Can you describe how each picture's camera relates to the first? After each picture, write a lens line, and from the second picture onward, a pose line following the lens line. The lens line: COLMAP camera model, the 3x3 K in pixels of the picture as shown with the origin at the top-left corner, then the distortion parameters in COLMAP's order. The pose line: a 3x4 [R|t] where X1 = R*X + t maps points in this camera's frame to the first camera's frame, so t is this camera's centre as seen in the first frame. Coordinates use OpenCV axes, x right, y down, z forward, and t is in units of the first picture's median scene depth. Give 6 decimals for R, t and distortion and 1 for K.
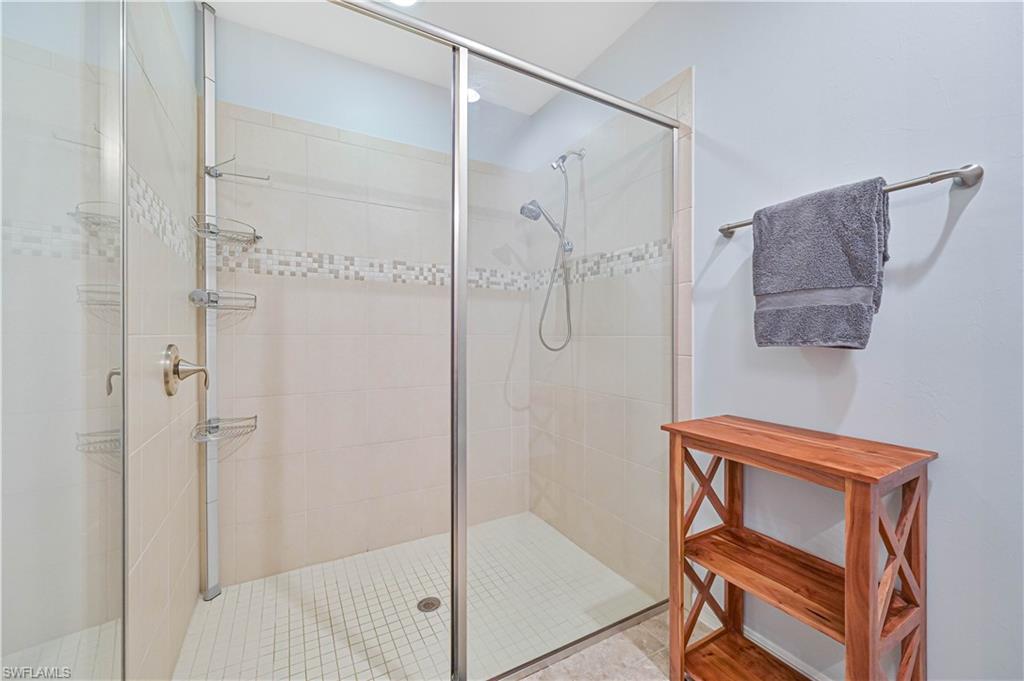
lens RADIAL K [[408.2, 0, 513.7], [0, 408.2, 335.1], [0, 0, 1]] dist [-0.003864, -0.000344]
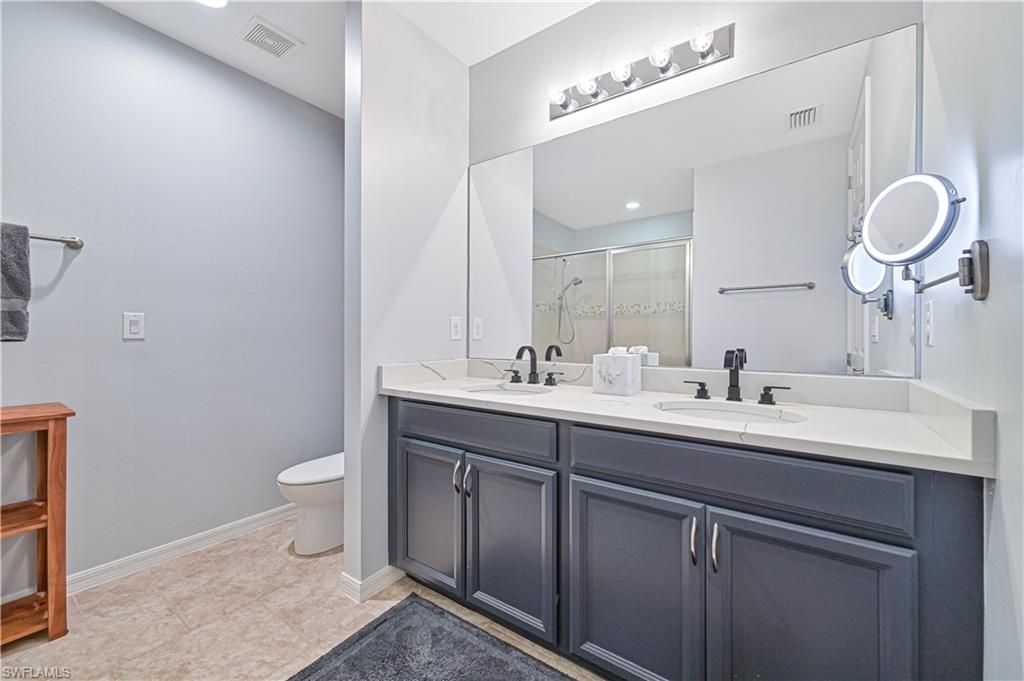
lens RADIAL K [[408.2, 0, 515.3], [0, 408.2, 336.9], [0, 0, 1]] dist [-0.003864, -0.000344]
pose [[-0.422310, 0.003142, 0.906446, -1.234876], [0.002758, 0.999994, -0.002181, 0.026829], [-0.906447, 0.001579, -0.422316, -0.003124]]
